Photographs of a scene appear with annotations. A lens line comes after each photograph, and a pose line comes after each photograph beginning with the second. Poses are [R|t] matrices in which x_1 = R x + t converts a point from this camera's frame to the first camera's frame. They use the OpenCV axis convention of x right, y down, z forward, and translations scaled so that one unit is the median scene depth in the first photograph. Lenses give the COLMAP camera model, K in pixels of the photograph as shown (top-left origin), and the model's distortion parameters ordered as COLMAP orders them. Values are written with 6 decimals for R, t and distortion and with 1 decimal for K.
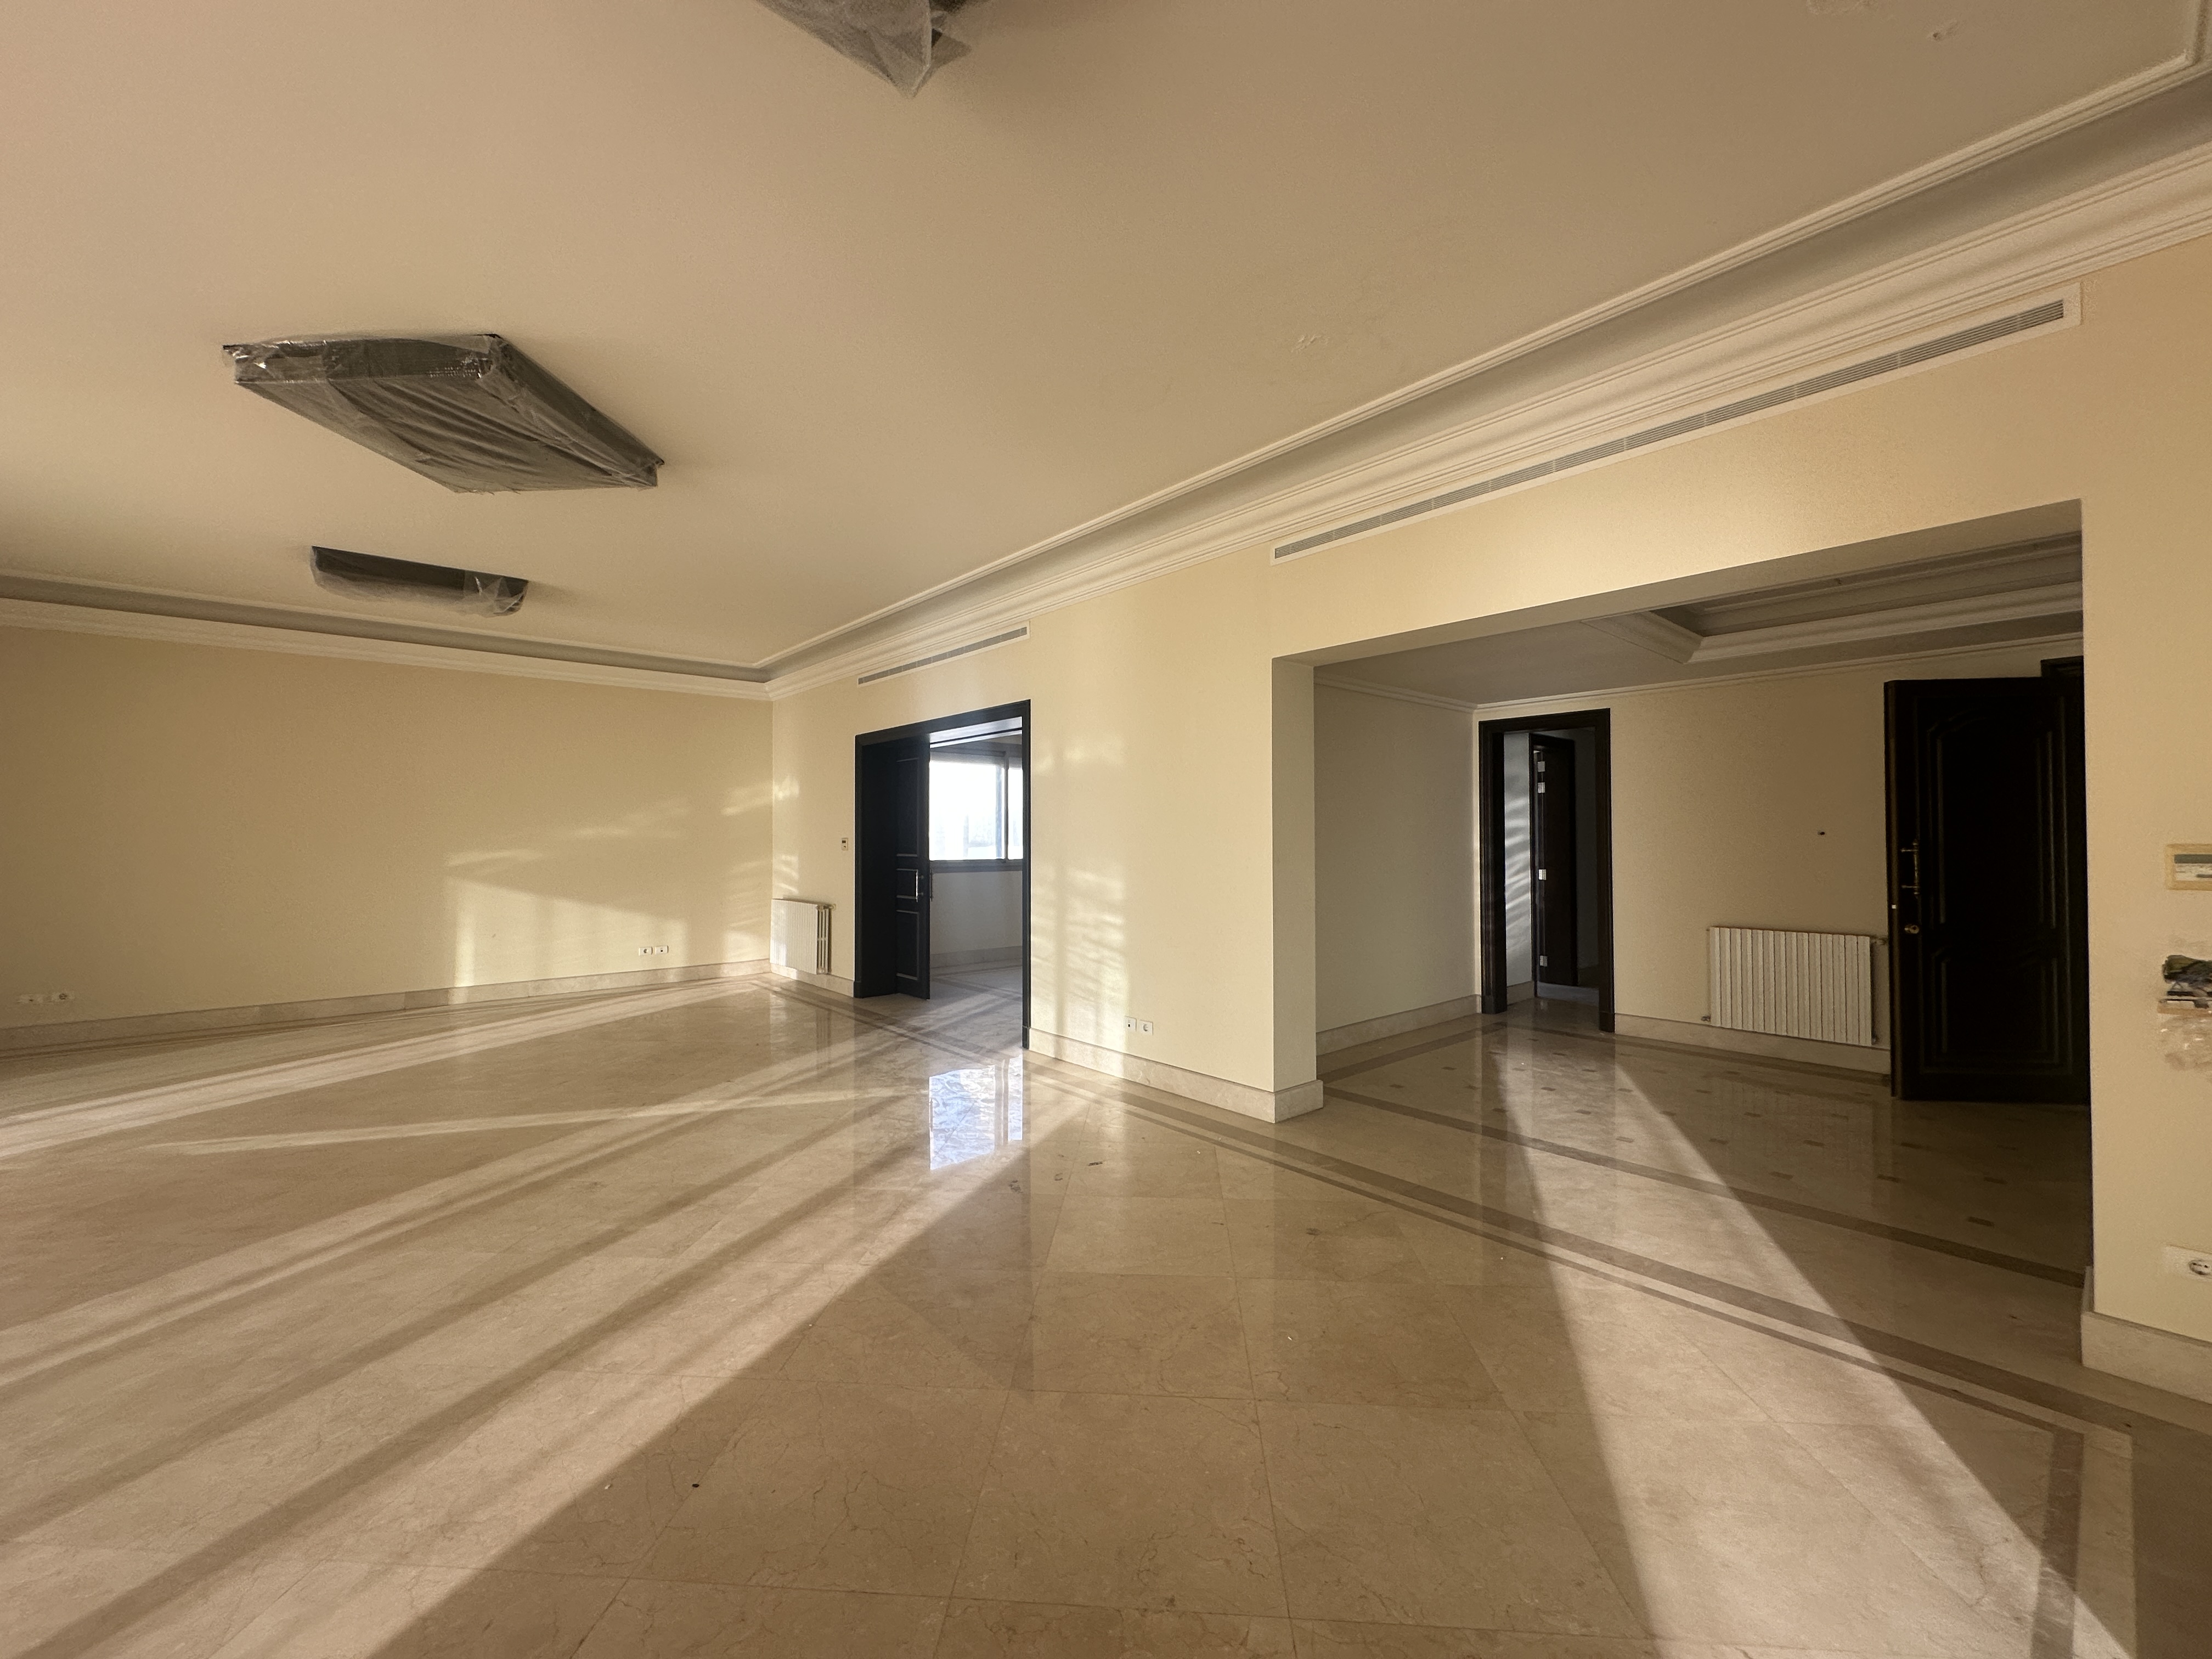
lens RADIAL K [[871.2, 0, 1091.0], [0, 871.2, 831.1], [0, 0, 1]] dist [-0.000613, 0.000010]
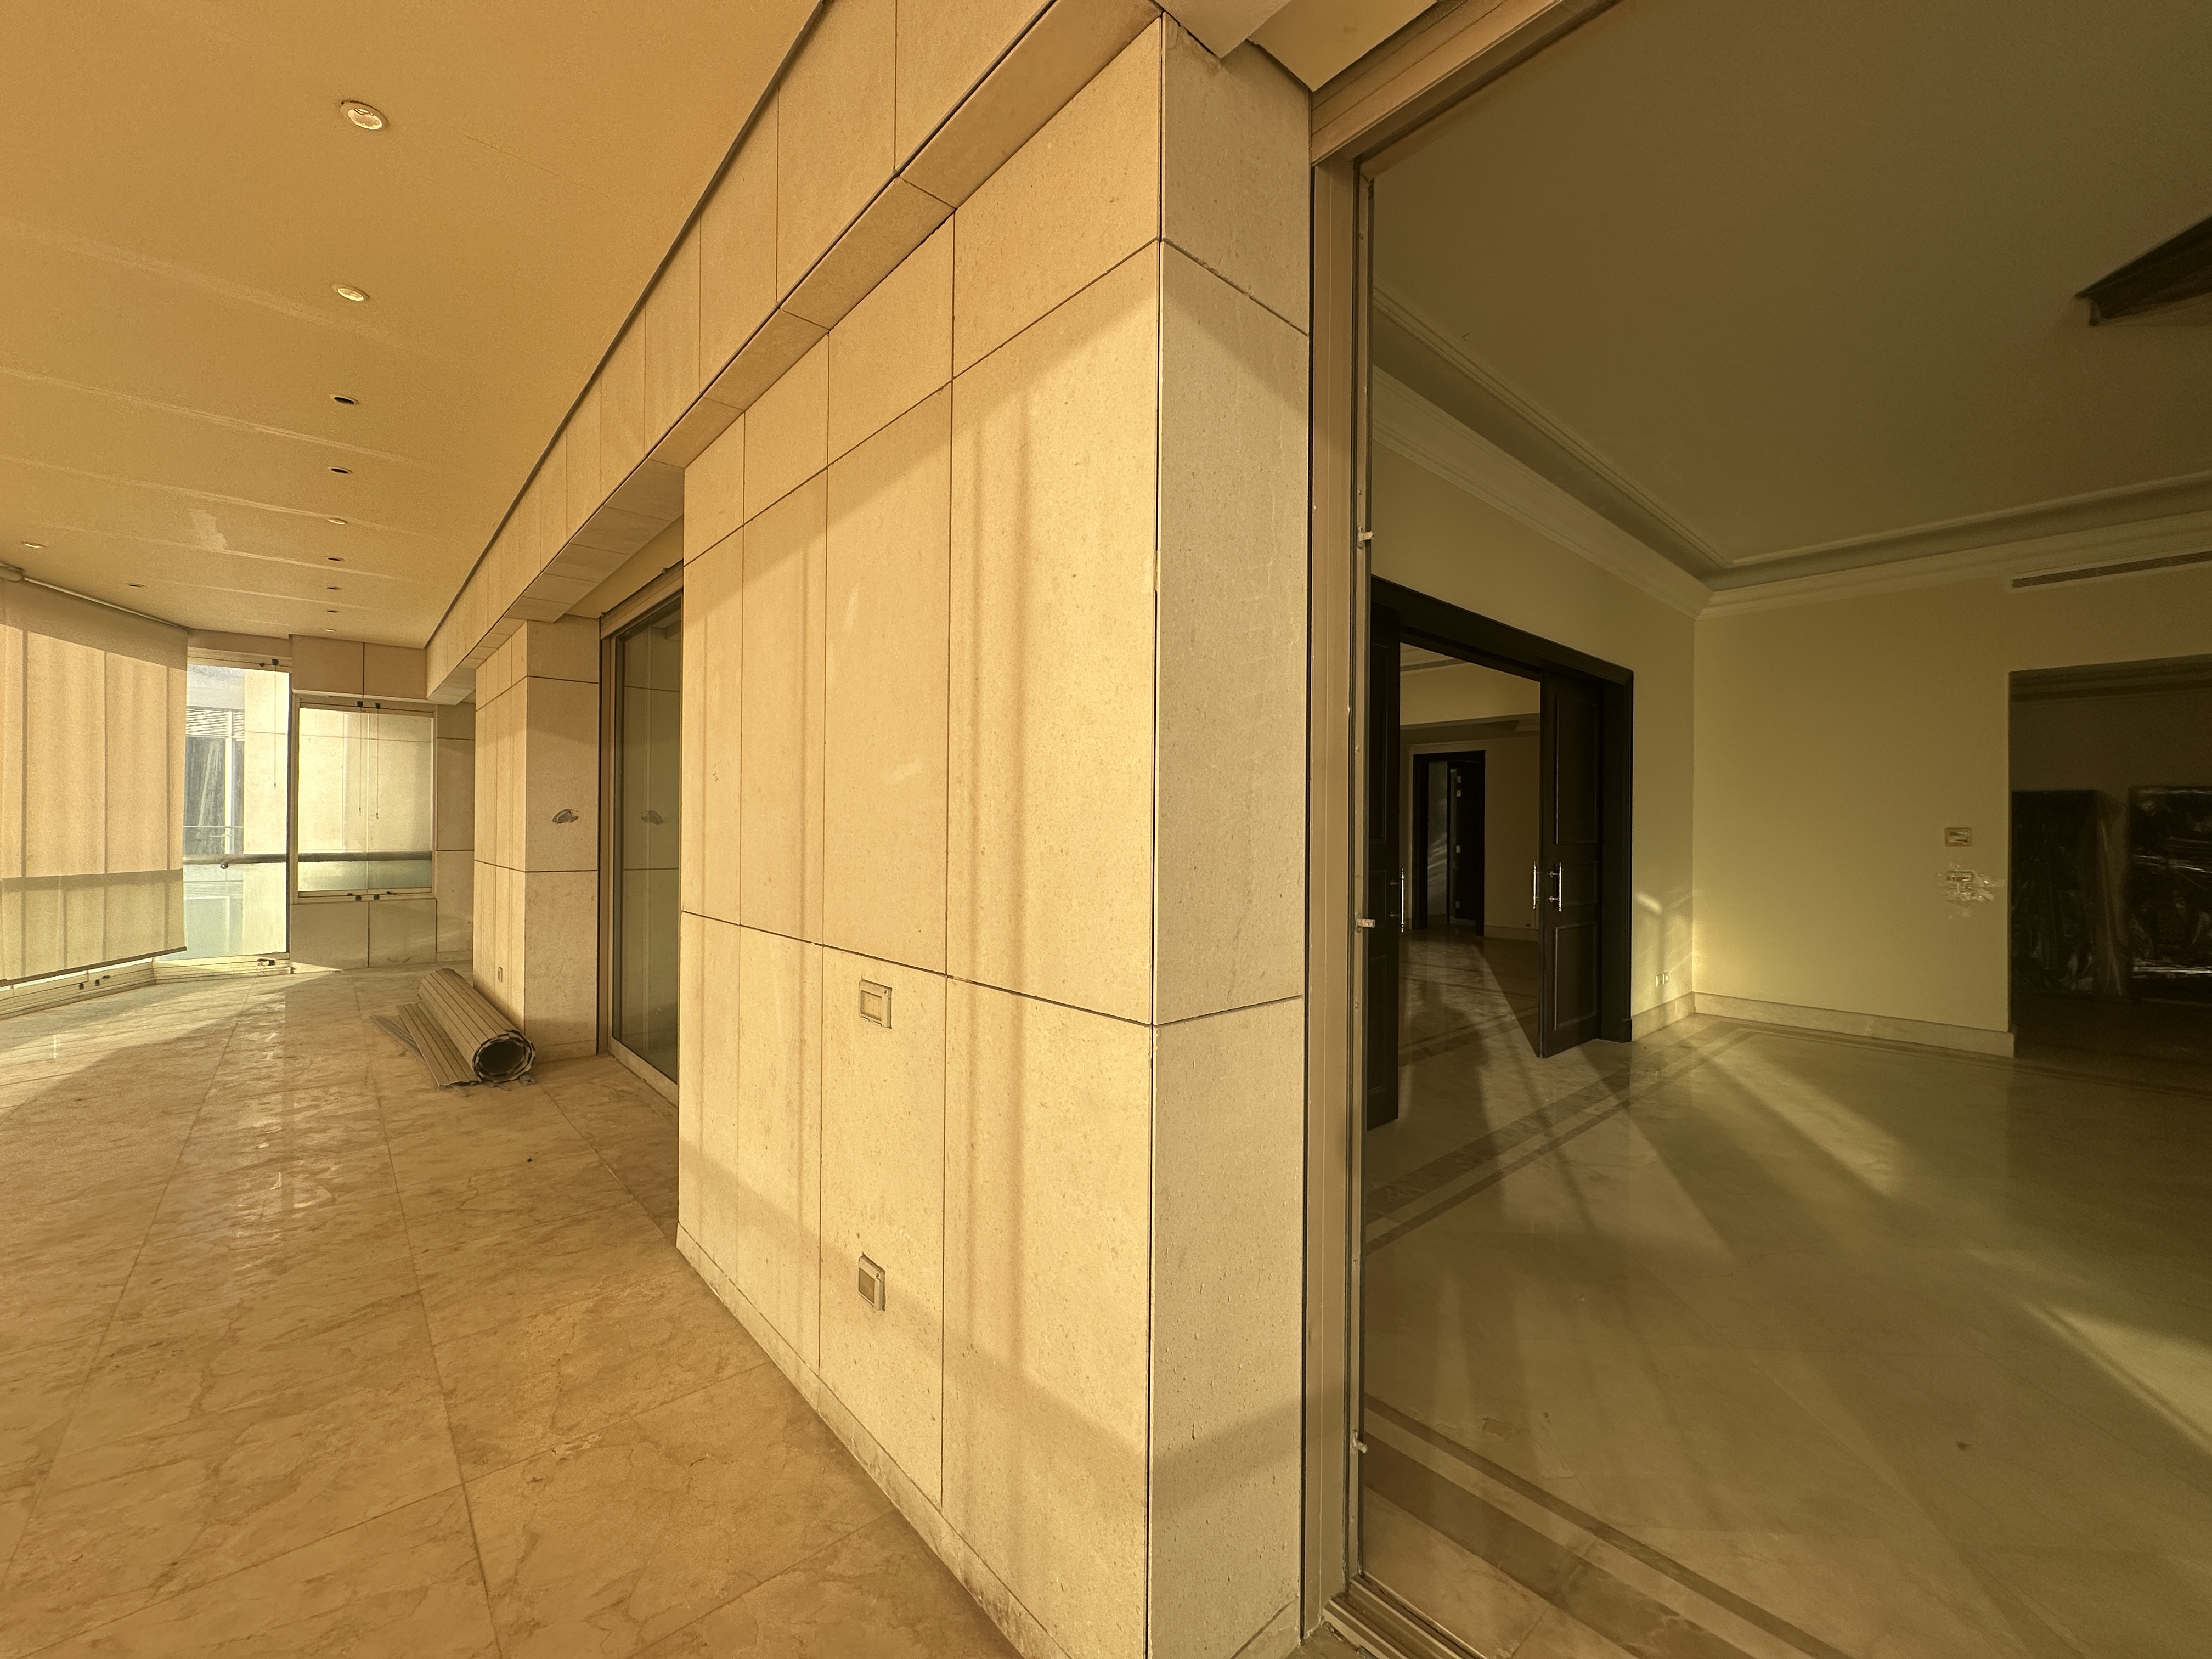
lens RADIAL K [[884.3, 0, 1106.0], [0, 884.3, 829.5], [0, 0, 1]] dist [-0.001754, 0.000589]
pose [[0.999762, 0.009828, 0.019462, -0.165497], [-0.009972, 0.999923, 0.007345, 0.011846], [-0.019388, -0.007537, 0.999784, -0.660417]]
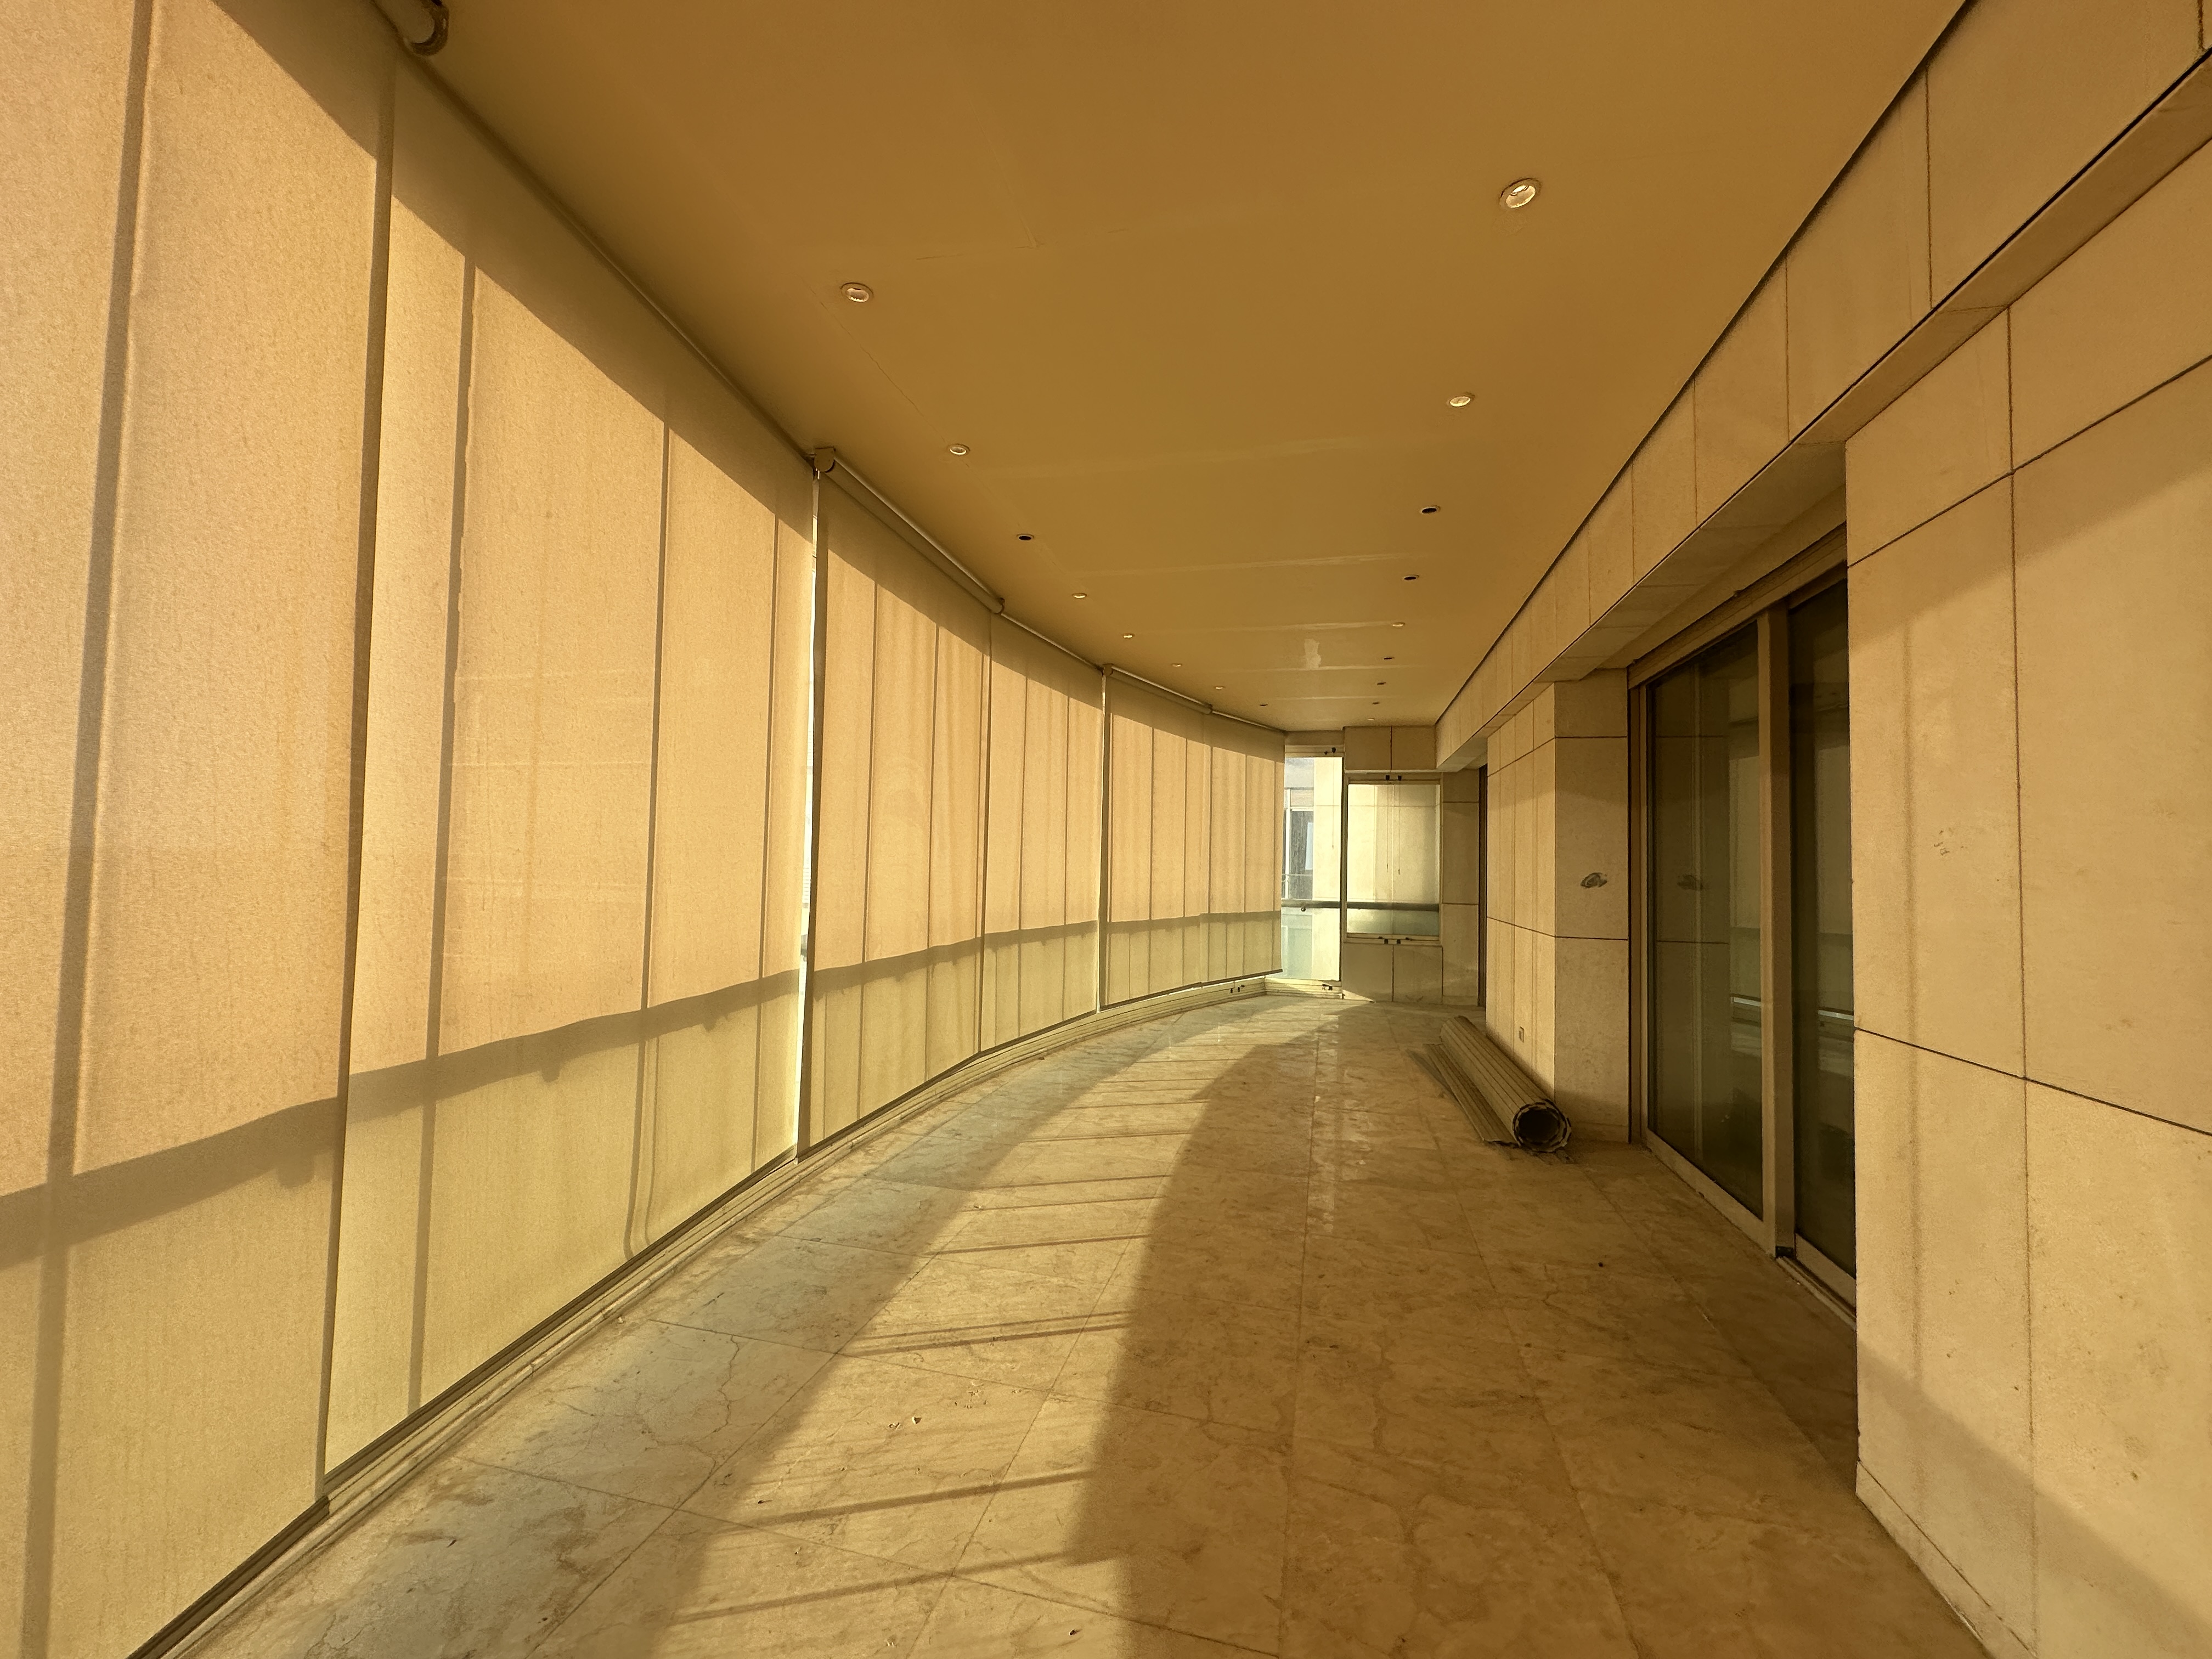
lens RADIAL K [[884.3, 0, 1106.0], [0, 884.3, 829.5], [0, 0, 1]] dist [-0.001754, 0.000589]
pose [[0.578080, -0.017390, -0.815795, -0.248511], [-0.018302, 0.999245, -0.034270, 0.002362], [0.815775, 0.034741, 0.577325, -0.635614]]
